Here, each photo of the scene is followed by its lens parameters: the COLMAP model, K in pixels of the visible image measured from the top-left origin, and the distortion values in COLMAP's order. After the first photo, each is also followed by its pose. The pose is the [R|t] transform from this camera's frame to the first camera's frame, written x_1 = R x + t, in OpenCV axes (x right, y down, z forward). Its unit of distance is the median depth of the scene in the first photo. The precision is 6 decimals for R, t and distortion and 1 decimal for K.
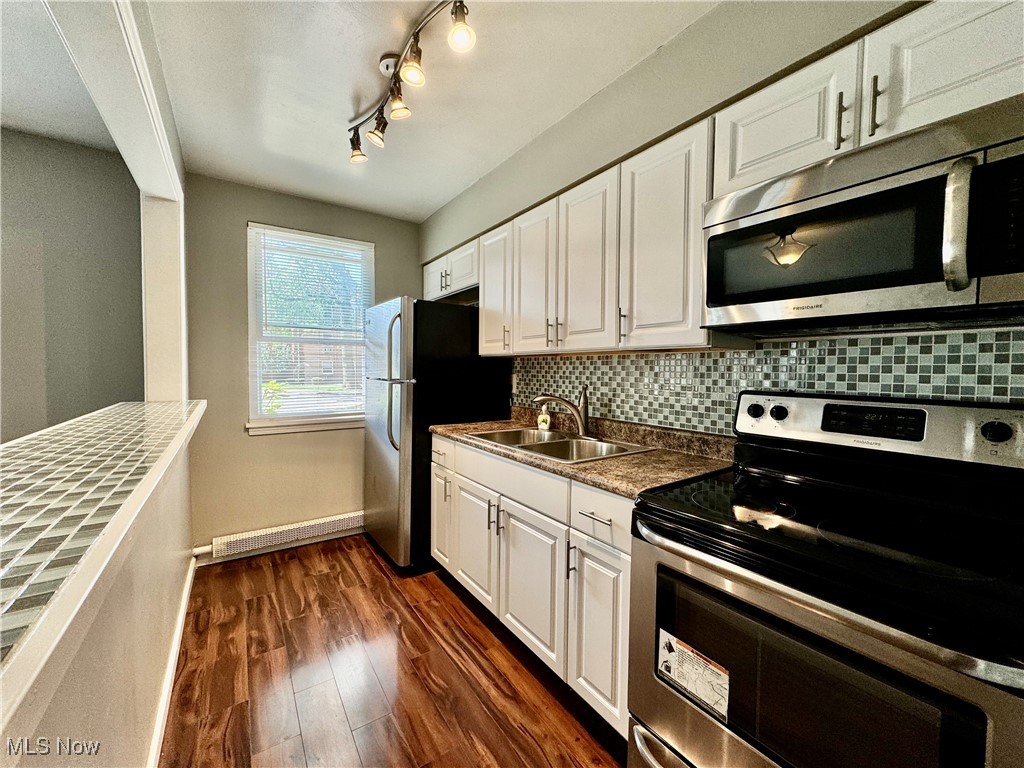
lens RADIAL K [[405.4, 0, 515.0], [0, 405.4, 383.8], [0, 0, 1]] dist [-0.003450, -0.000148]
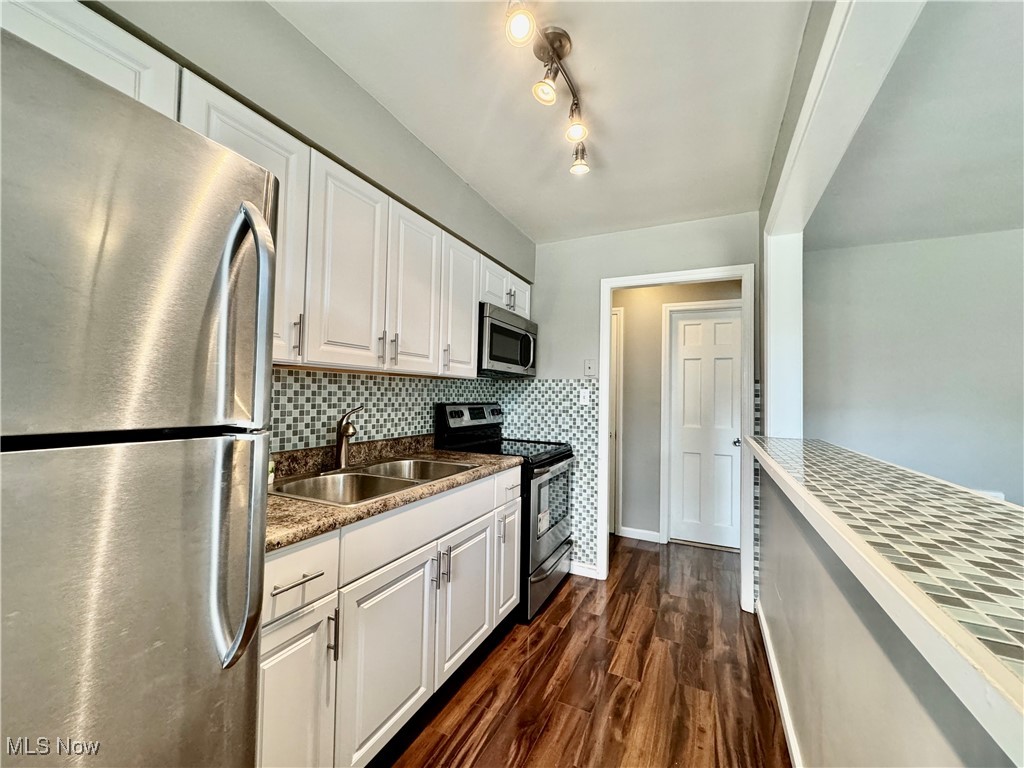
lens RADIAL K [[405.4, 0, 515.0], [0, 405.4, 383.8], [0, 0, 1]] dist [-0.003450, -0.000148]
pose [[-0.488592, 0.004916, 0.872498, -0.848099], [0.007585, 0.999970, -0.001387, -0.049307], [-0.872479, 0.005940, -0.488615, 1.259230]]
